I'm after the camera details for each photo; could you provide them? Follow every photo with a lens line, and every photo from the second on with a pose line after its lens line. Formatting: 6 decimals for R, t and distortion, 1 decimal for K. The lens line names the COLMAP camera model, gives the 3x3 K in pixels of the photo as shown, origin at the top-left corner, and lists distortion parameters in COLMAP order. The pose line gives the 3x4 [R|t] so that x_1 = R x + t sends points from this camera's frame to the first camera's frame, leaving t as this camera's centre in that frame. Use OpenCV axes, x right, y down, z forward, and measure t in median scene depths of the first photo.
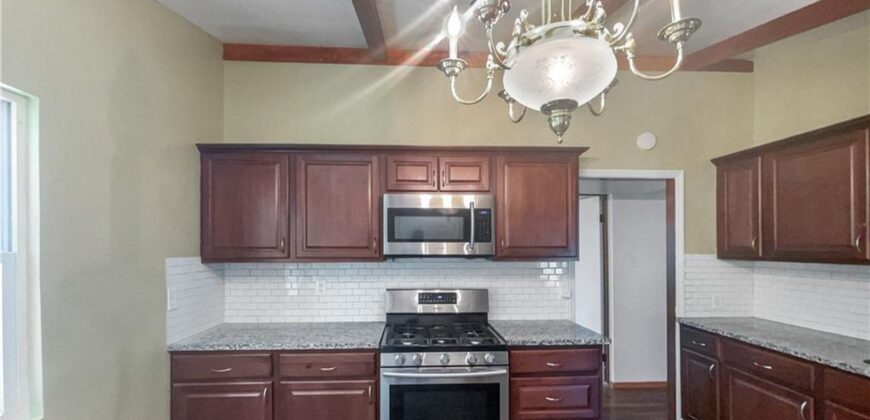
lens RADIAL K [[406.1, 0, 434.6], [0, 406.1, 232.6], [0, 0, 1]] dist [-0.036872, 0.046566]
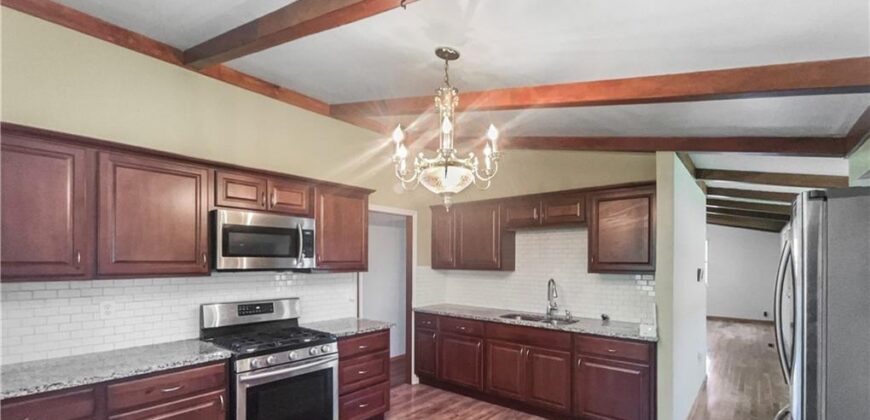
lens RADIAL K [[377.4, 0, 435.0], [0, 377.4, 259.8], [0, 0, 1]] dist [0.000627, 0.000189]
pose [[0.691807, 0.002318, 0.722078, -0.426992], [-0.023703, 0.999529, 0.019500, -0.000334], [-0.721693, -0.030606, 0.691536, -0.050224]]
